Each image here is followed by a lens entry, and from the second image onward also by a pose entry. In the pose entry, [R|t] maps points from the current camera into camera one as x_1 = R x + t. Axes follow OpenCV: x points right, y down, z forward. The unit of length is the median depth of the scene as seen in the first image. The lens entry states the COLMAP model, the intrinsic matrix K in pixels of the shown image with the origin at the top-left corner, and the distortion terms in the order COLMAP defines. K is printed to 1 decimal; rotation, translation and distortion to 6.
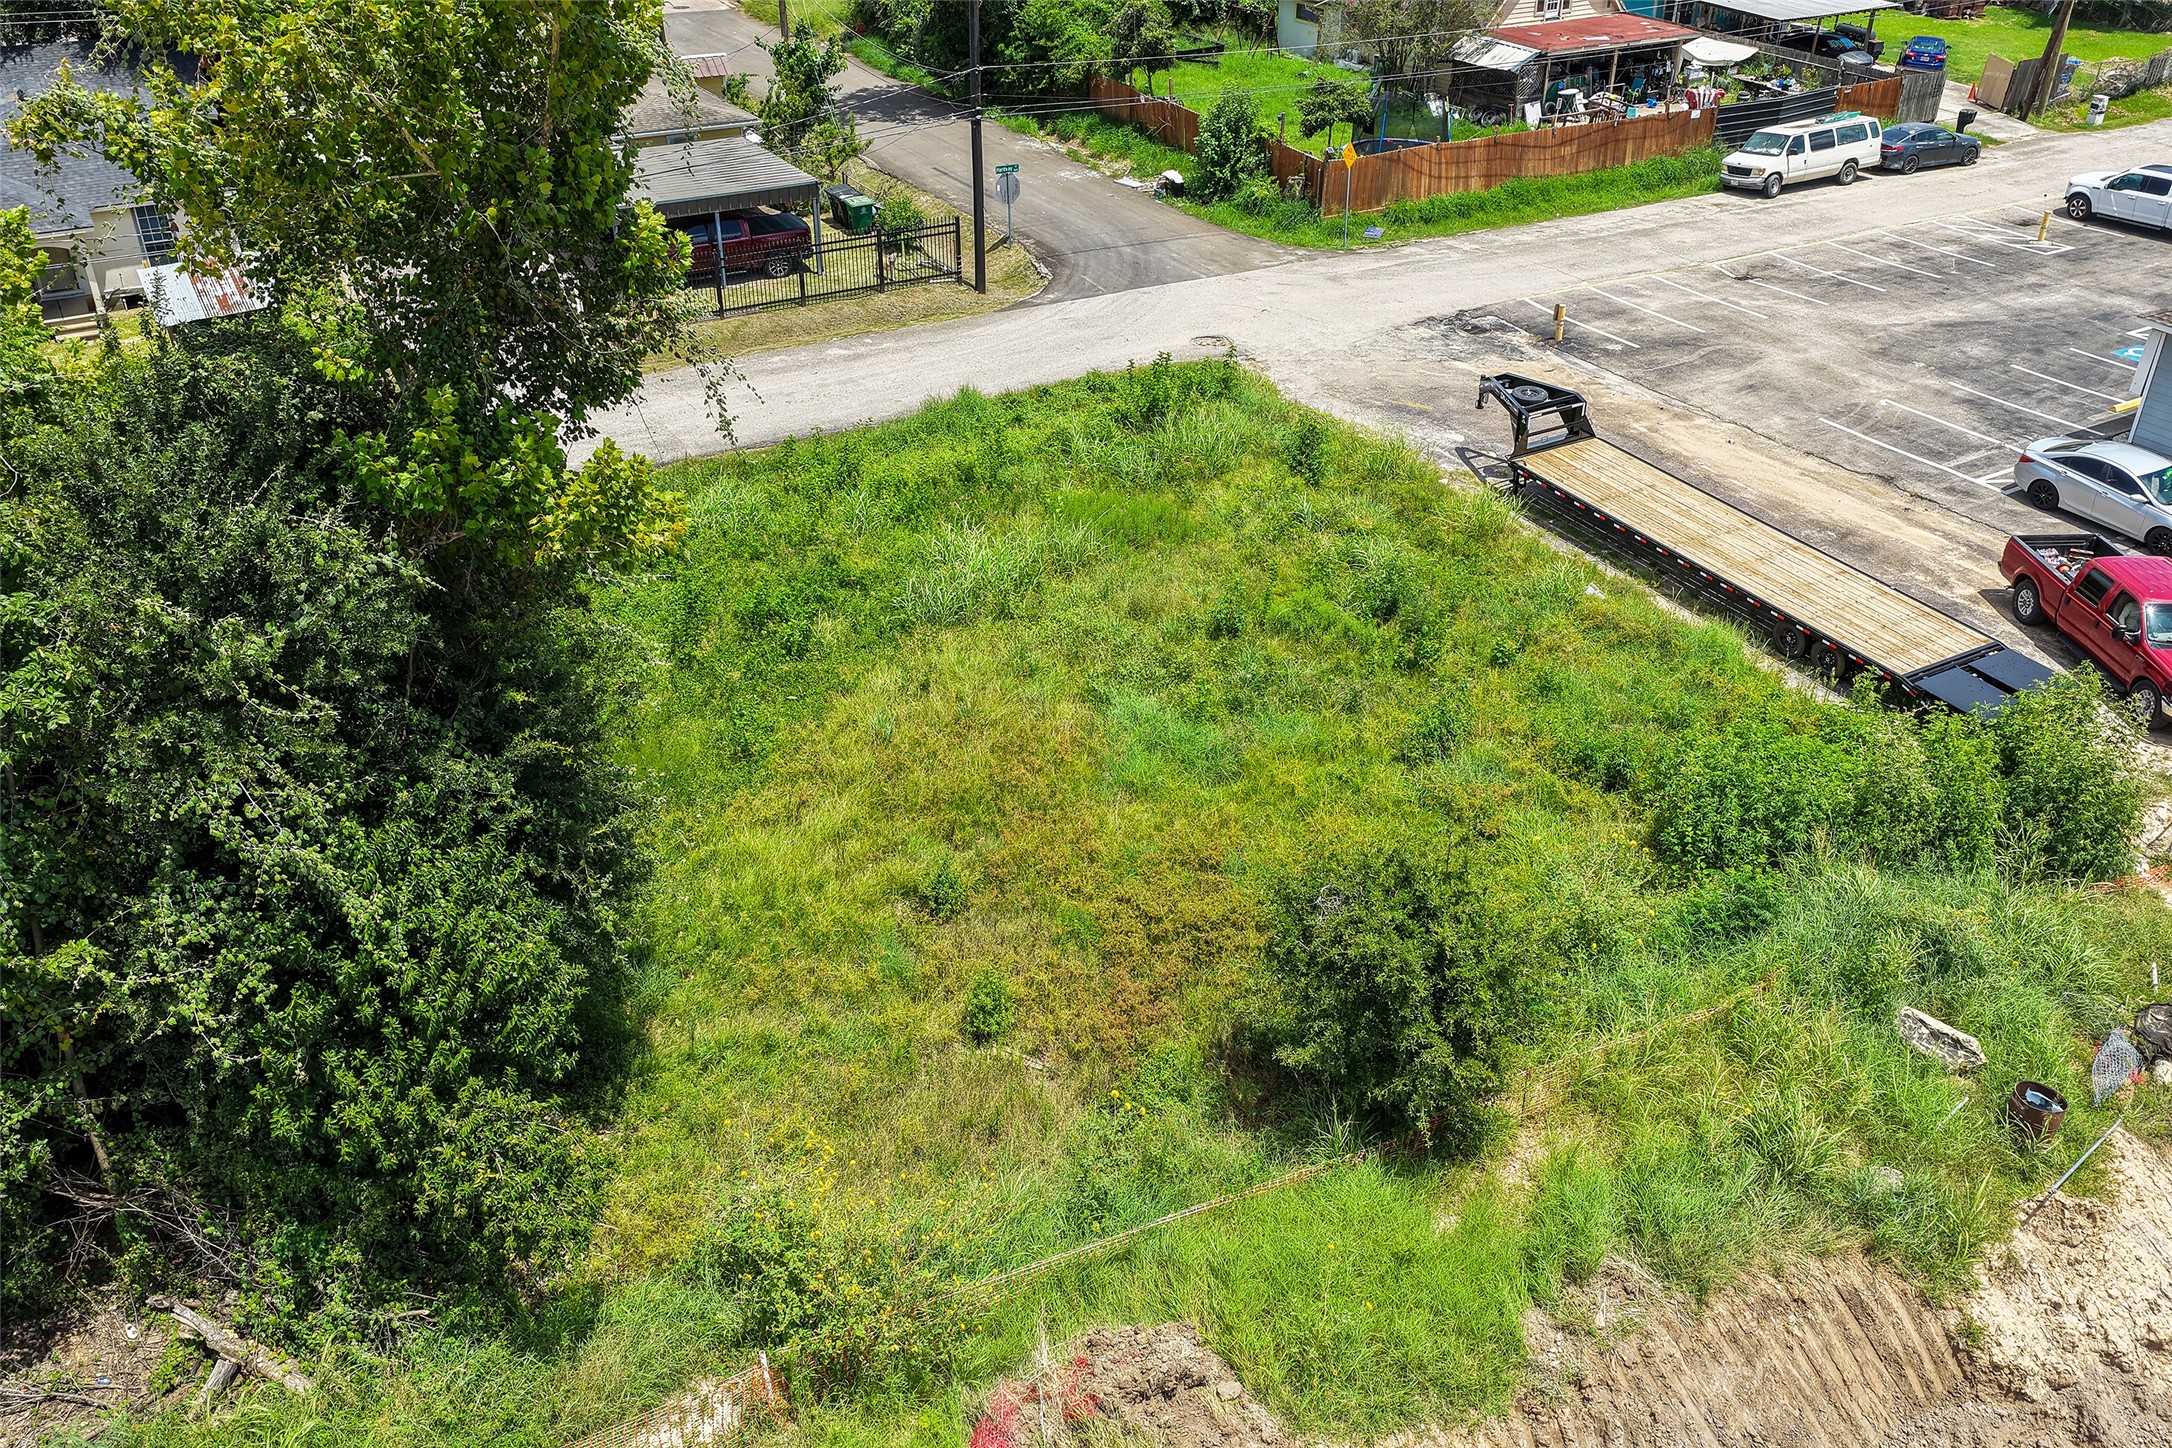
lens RADIAL K [[1807.3, 0, 1086.0], [0, 1807.3, 724.0], [0, 0, 1]] dist [-0.010466, 0.026163]
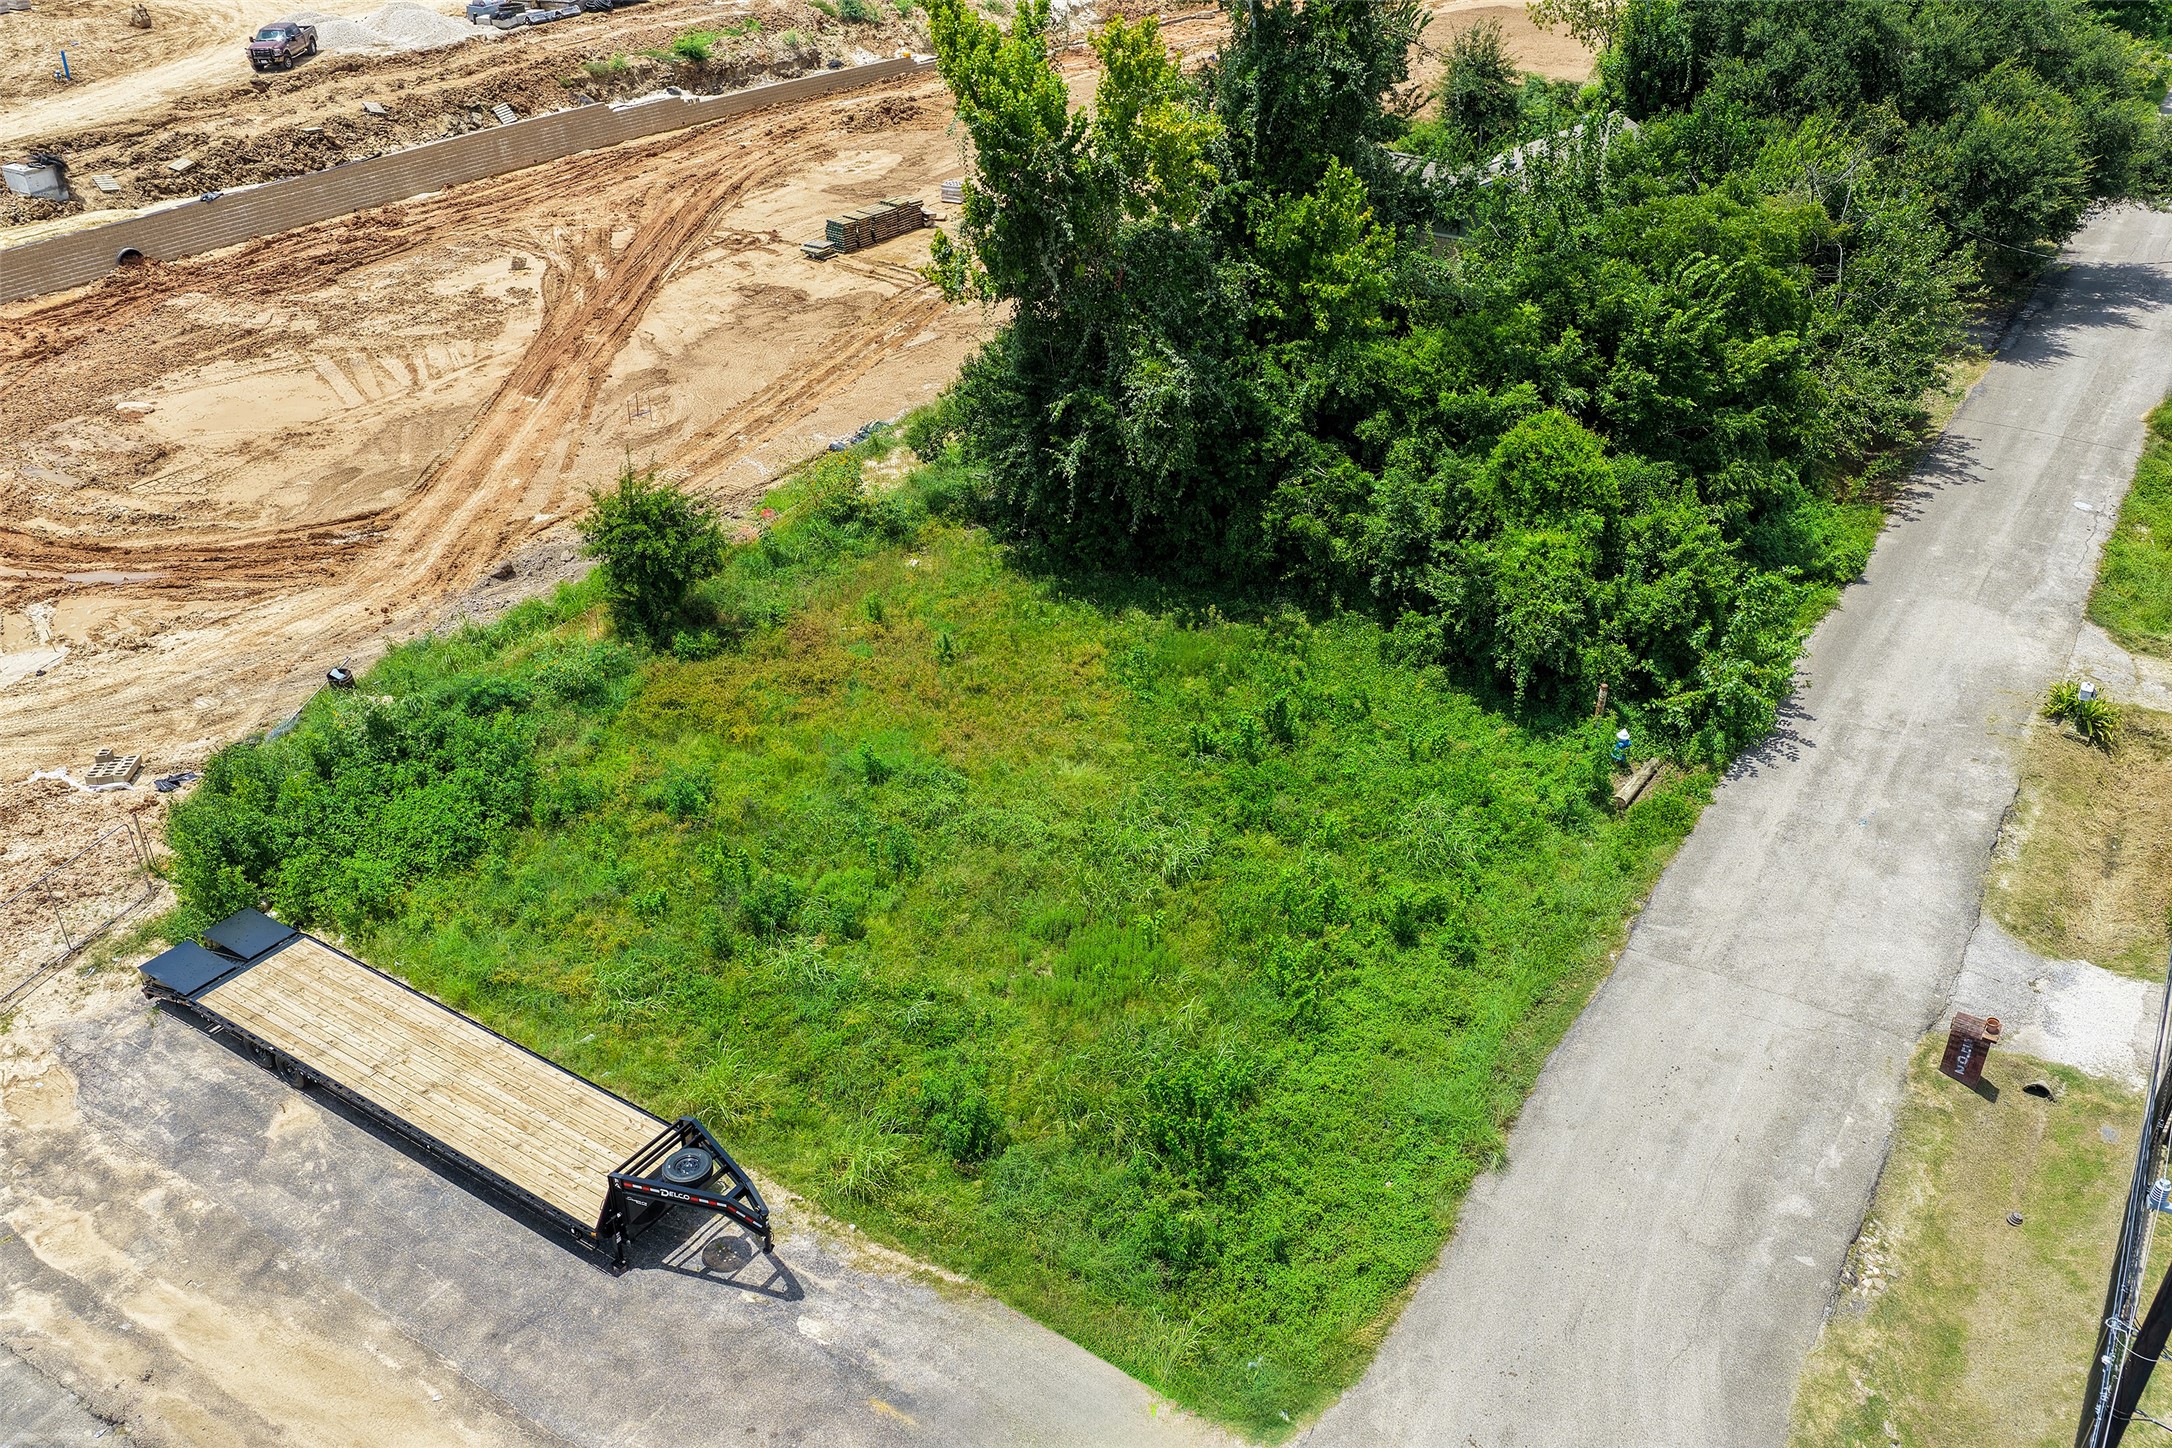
lens RADIAL K [[1807.3, 0, 1086.0], [0, 1807.3, 724.0], [0, 0, 1]] dist [-0.010466, 0.026163]
pose [[-0.876895, 0.247443, -0.412101, 0.327894], [-0.249837, 0.497808, 0.830523, -0.825159], [0.410654, 0.831240, -0.374705, 1.084936]]
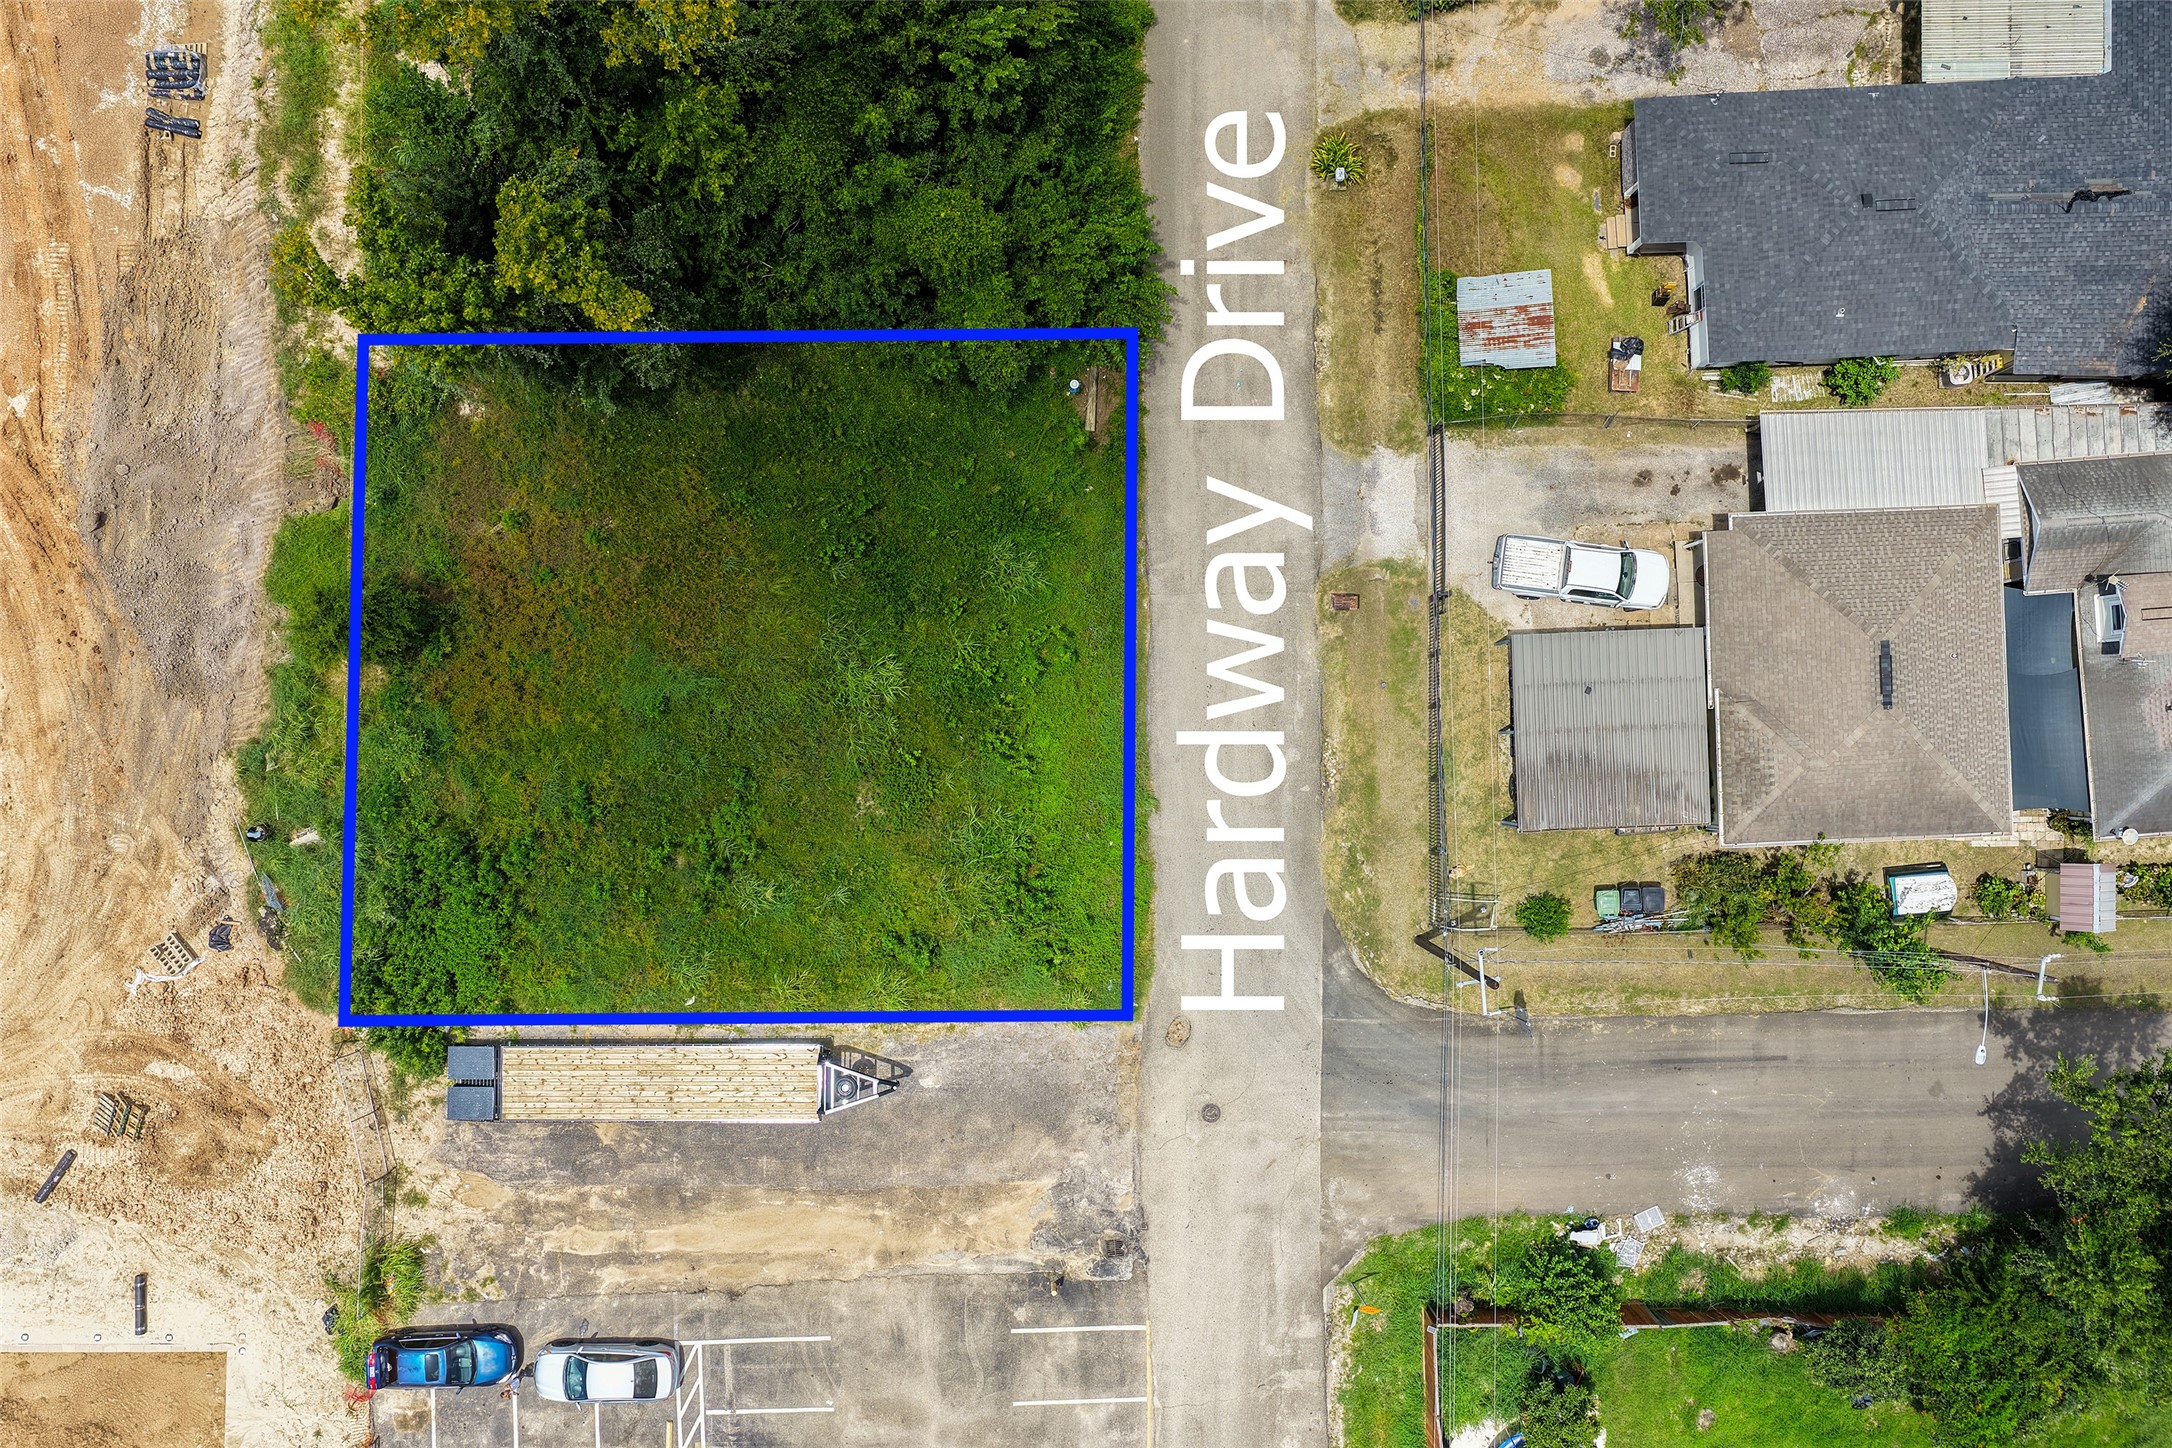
lens RADIAL K [[1807.3, 0, 1086.0], [0, 1807.3, 724.0], [0, 0, 1]] dist [-0.010466, 0.026163]
pose [[-0.470291, 0.882411, -0.013328, -0.080365], [-0.458207, -0.231244, 0.858238, -1.338172], [0.754237, 0.409729, 0.513079, 0.249394]]
